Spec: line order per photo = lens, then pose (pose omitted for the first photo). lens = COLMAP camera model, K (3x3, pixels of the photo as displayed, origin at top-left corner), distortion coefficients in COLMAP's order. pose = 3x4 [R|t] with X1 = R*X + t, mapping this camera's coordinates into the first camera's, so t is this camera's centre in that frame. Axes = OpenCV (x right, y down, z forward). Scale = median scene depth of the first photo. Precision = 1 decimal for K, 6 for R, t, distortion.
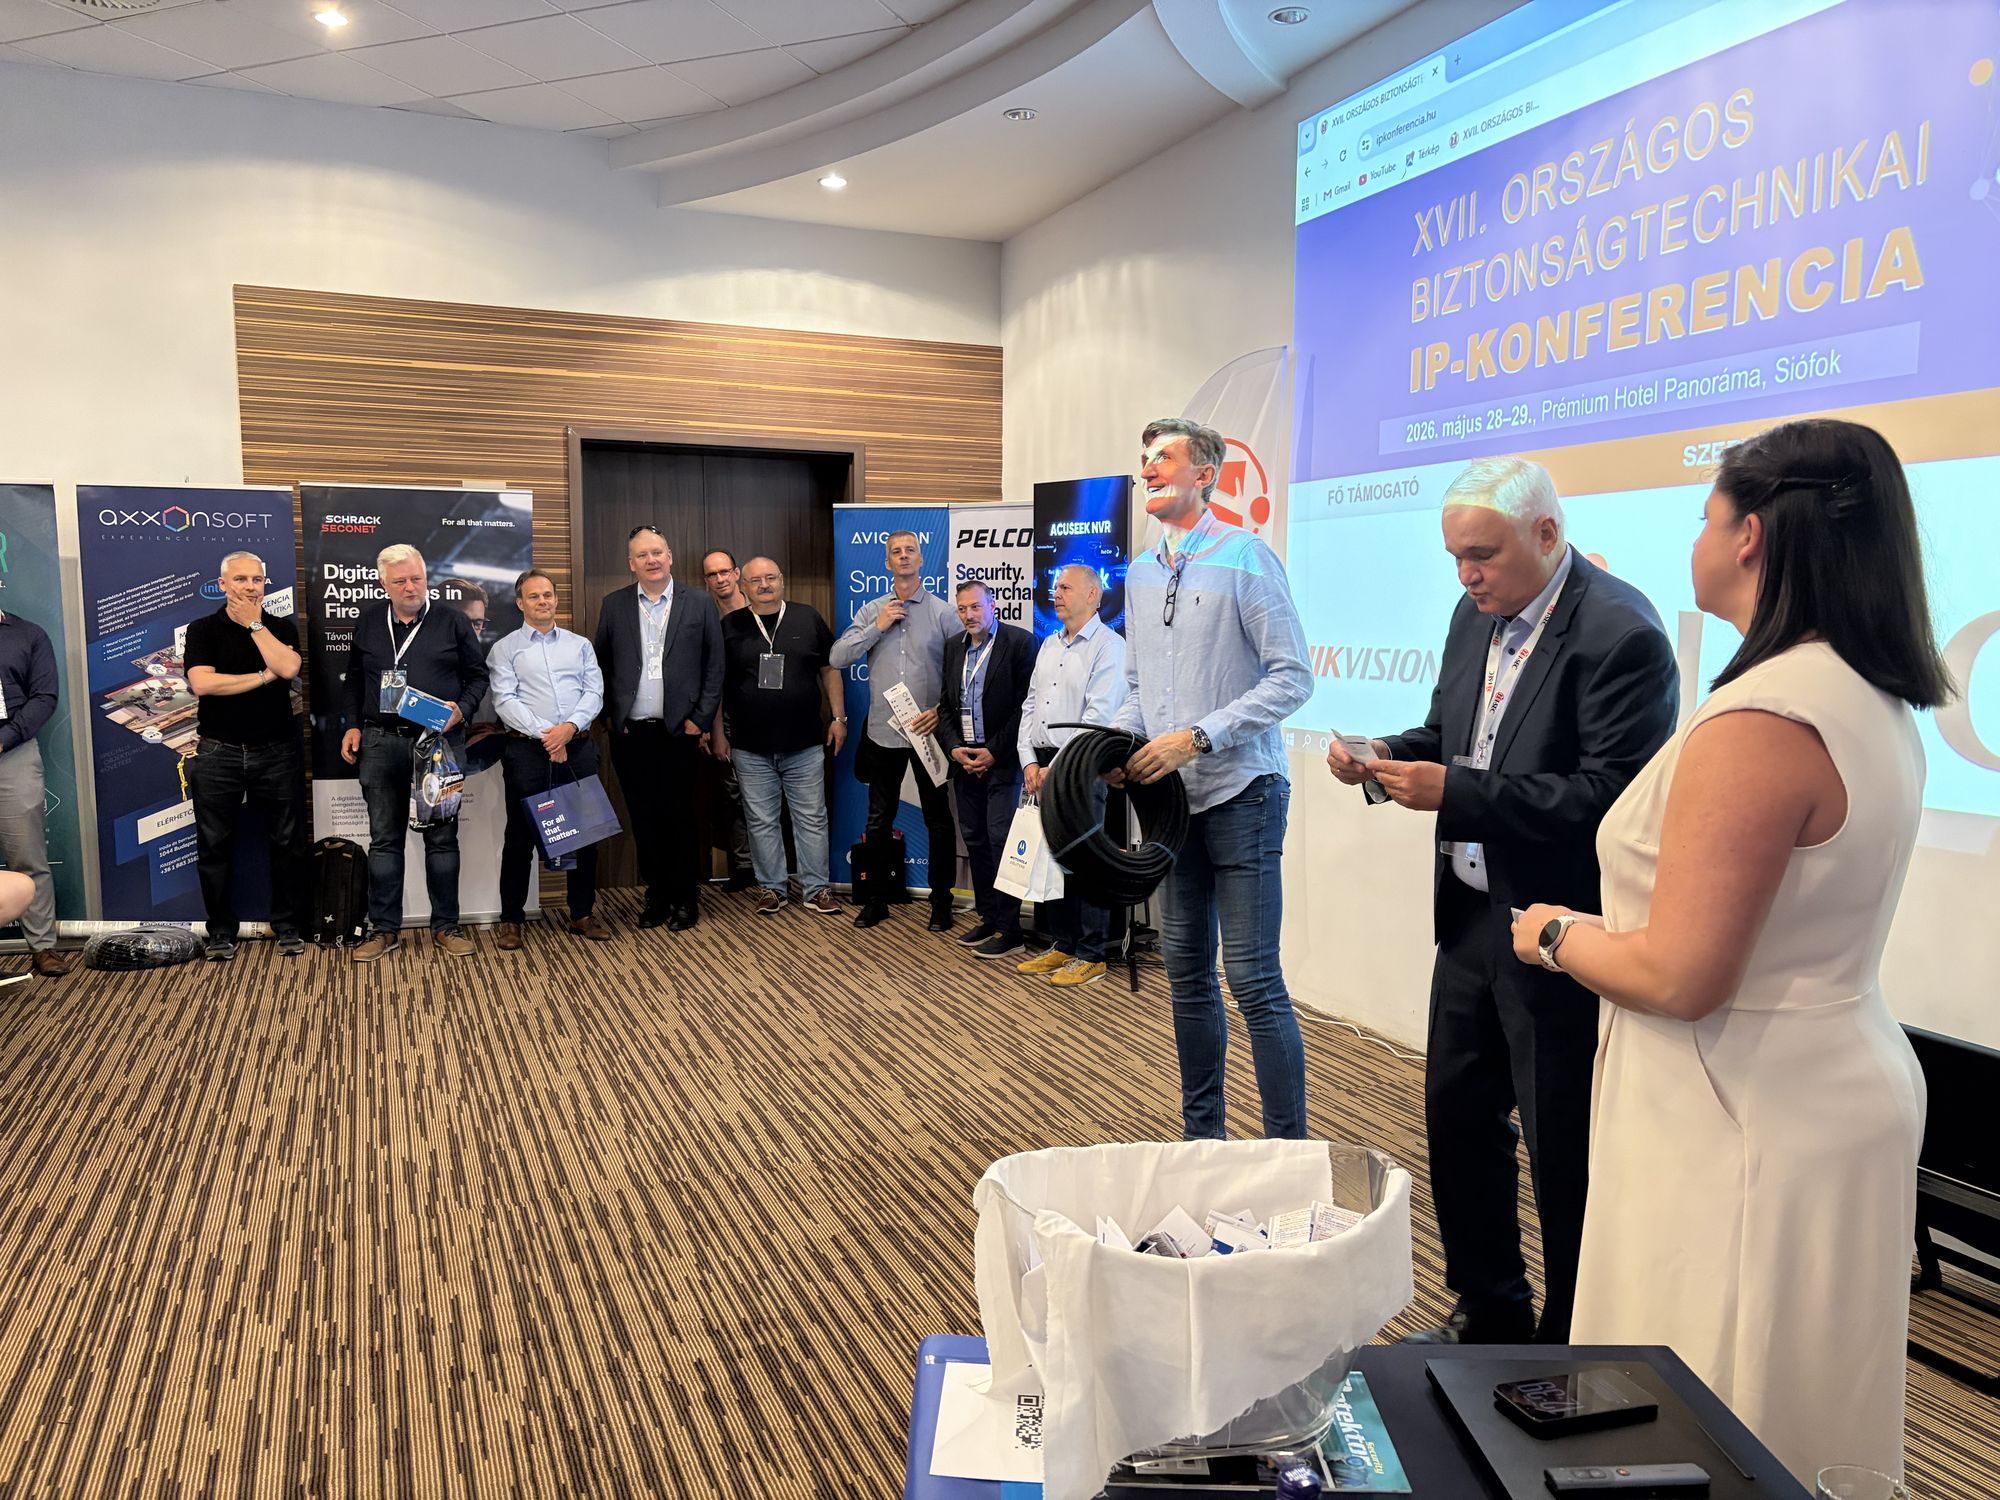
lens RADIAL K [[1501.9, 0, 987.3], [0, 1501.9, 751.8], [0, 0, 1]] dist [0.063708, -0.069347]
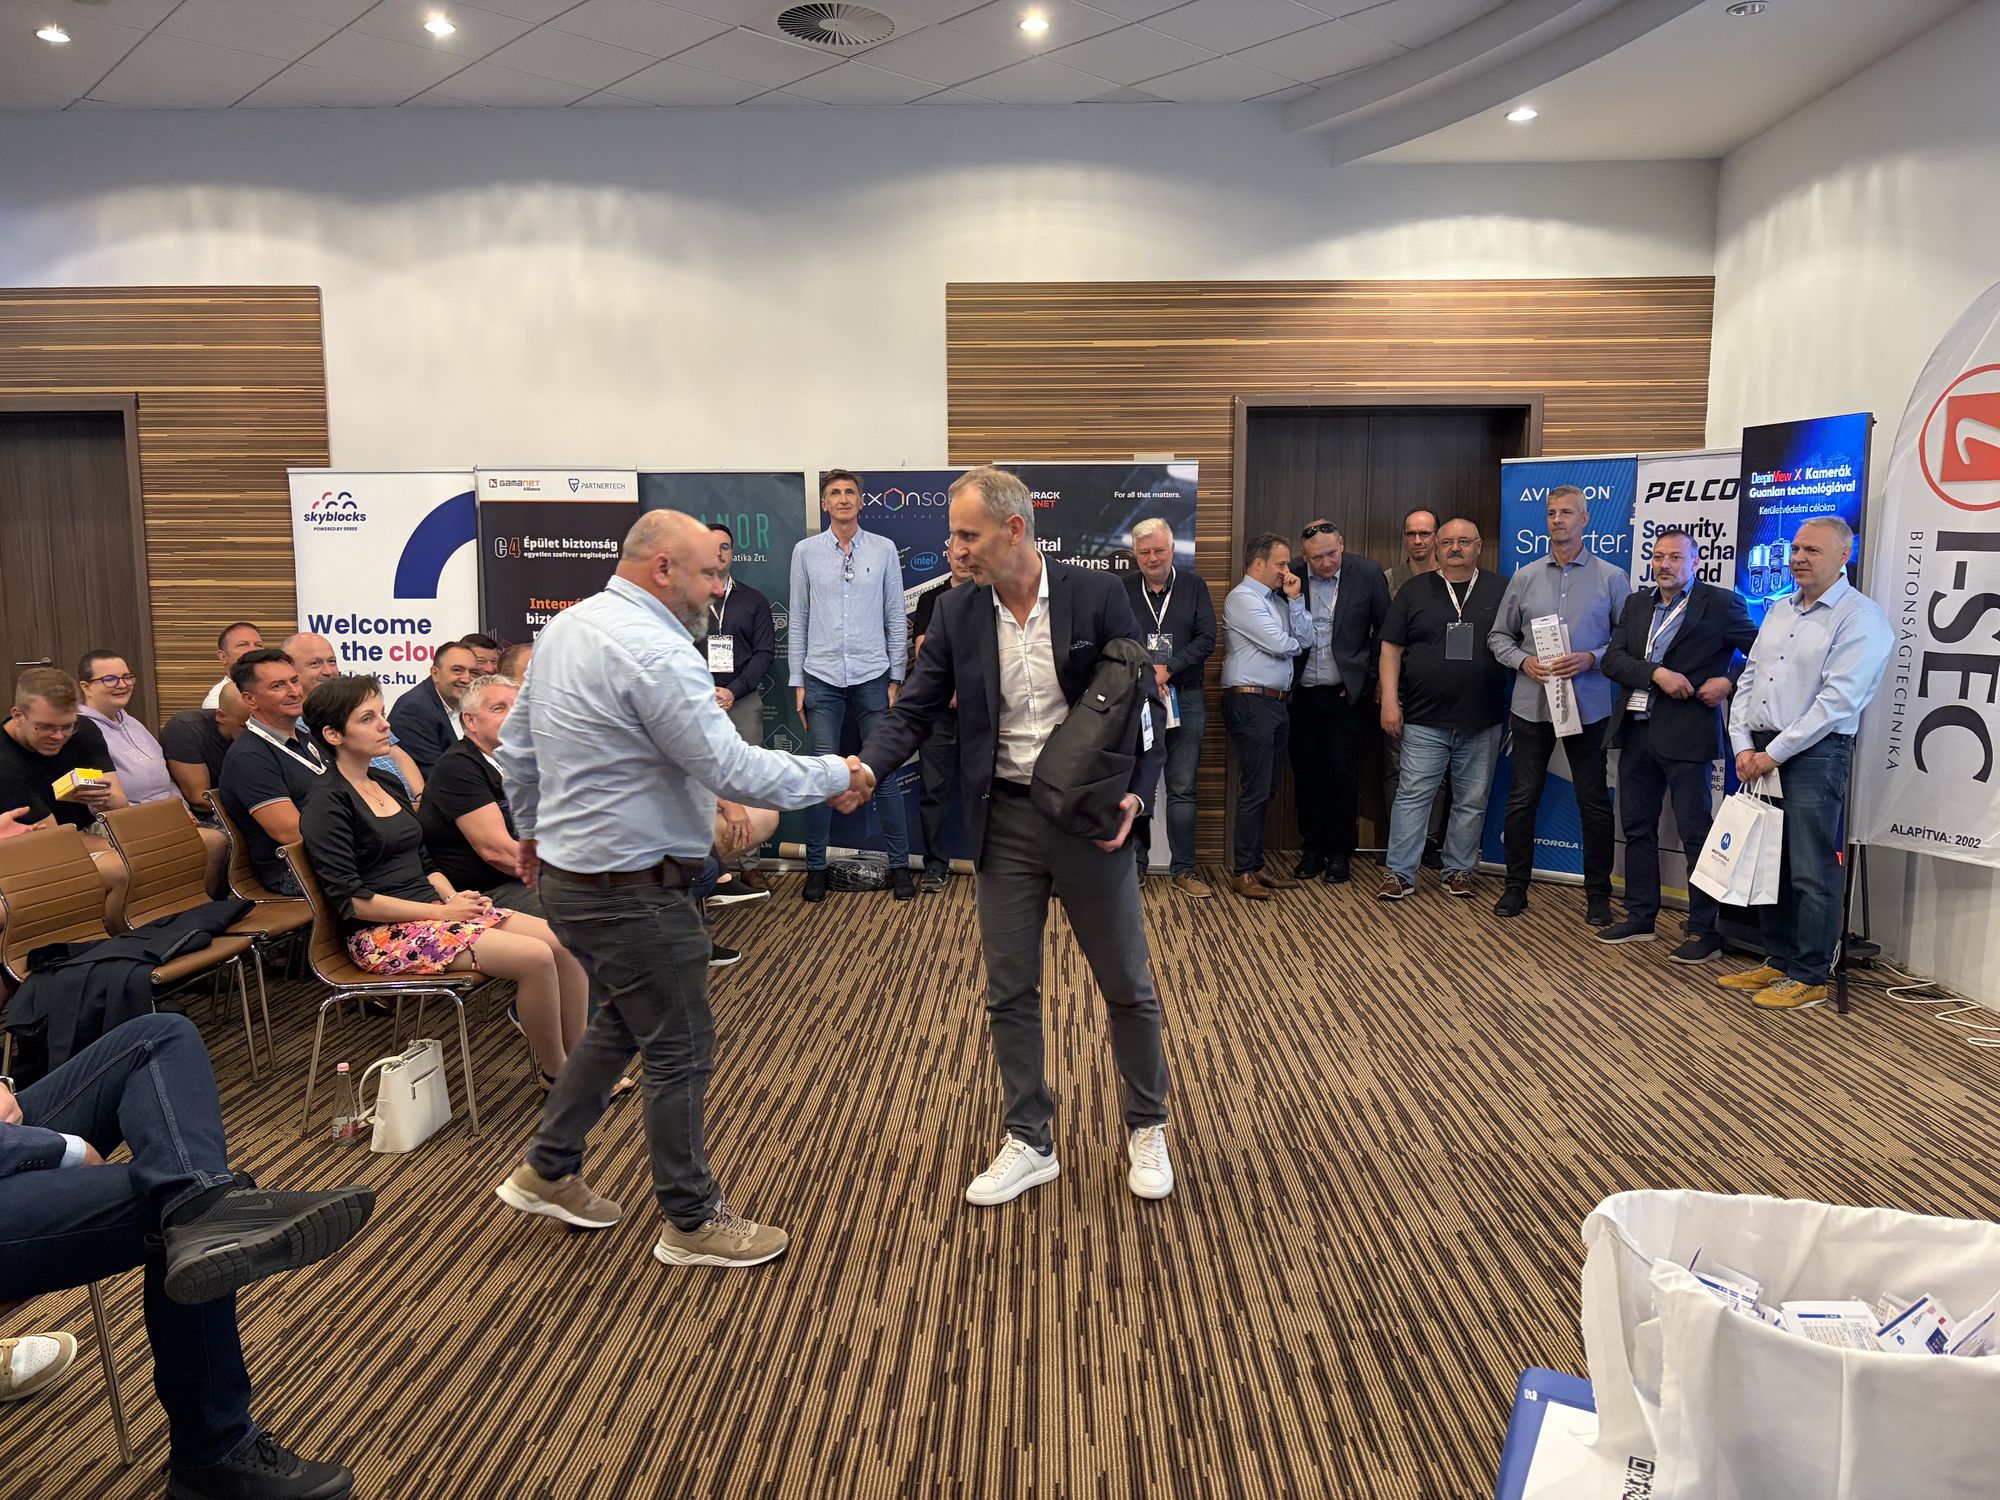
lens RADIAL K [[1510.7, 0, 1010.3], [0, 1510.7, 756.5], [0, 0, 1]] dist [0.019534, 0.002106]
pose [[0.913327, 0.043189, -0.404931, 0.011030], [-0.032212, 0.998906, 0.033886, -0.003021], [0.405952, -0.017906, 0.913719, 0.011146]]
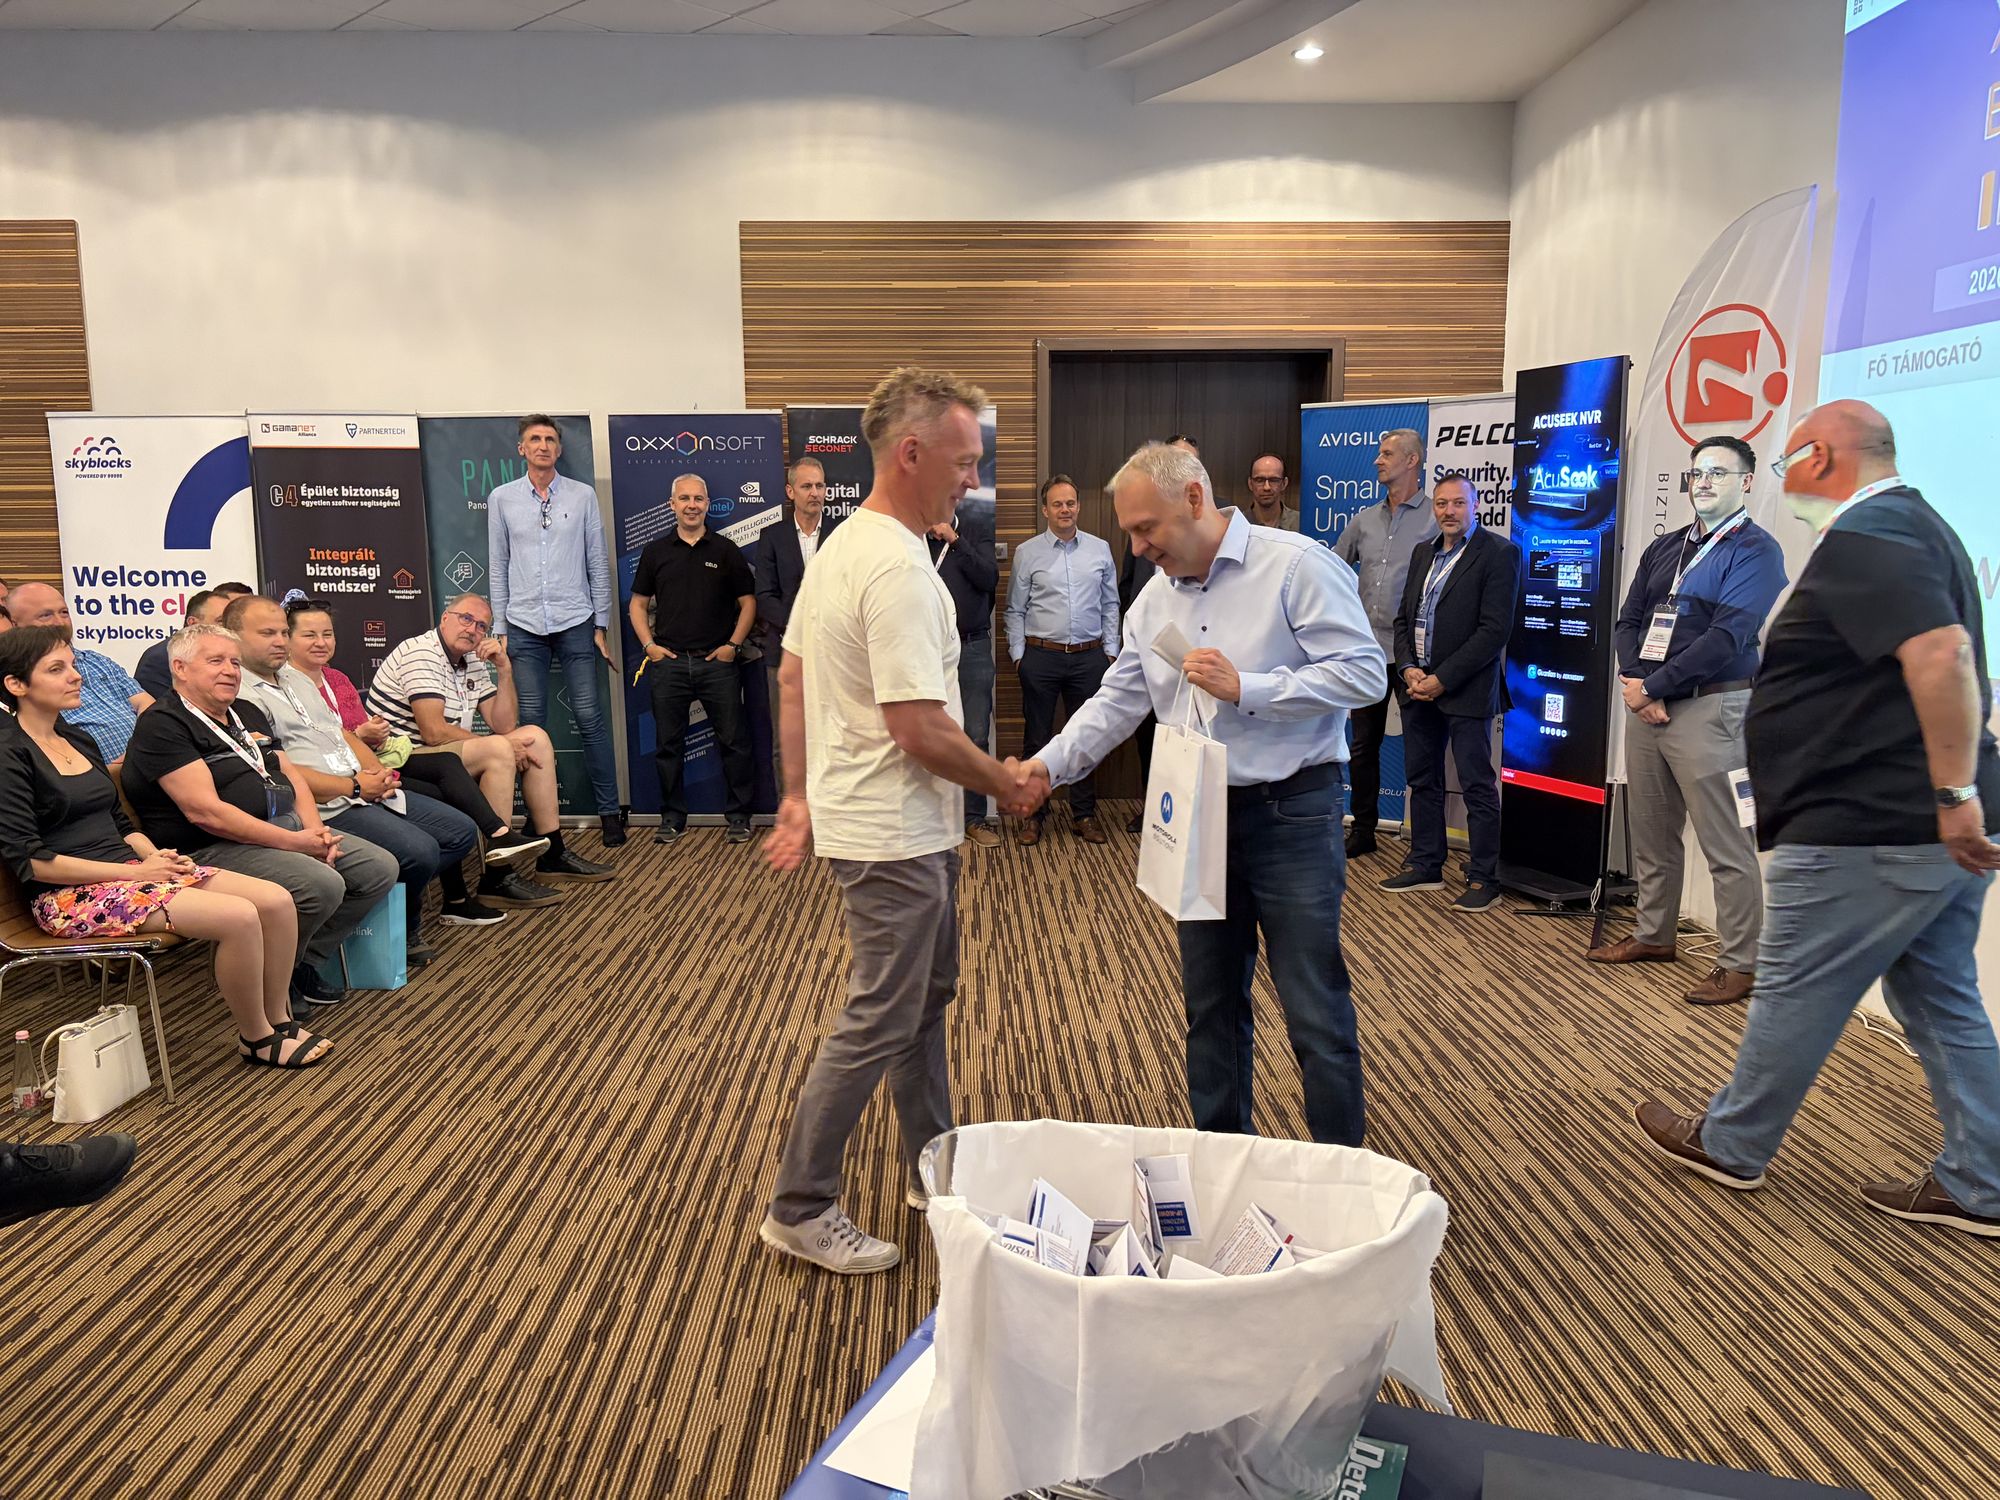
lens RADIAL K [[1516.9, 0, 1000.0], [0, 1516.9, 750.0], [0, 0, 1]] dist [0.022205, -0.006010]
pose [[0.933932, 0.041936, -0.354982, 0.106316], [-0.023250, 0.998118, 0.056742, 0.000966], [0.356693, -0.044740, 0.933150, 0.064026]]
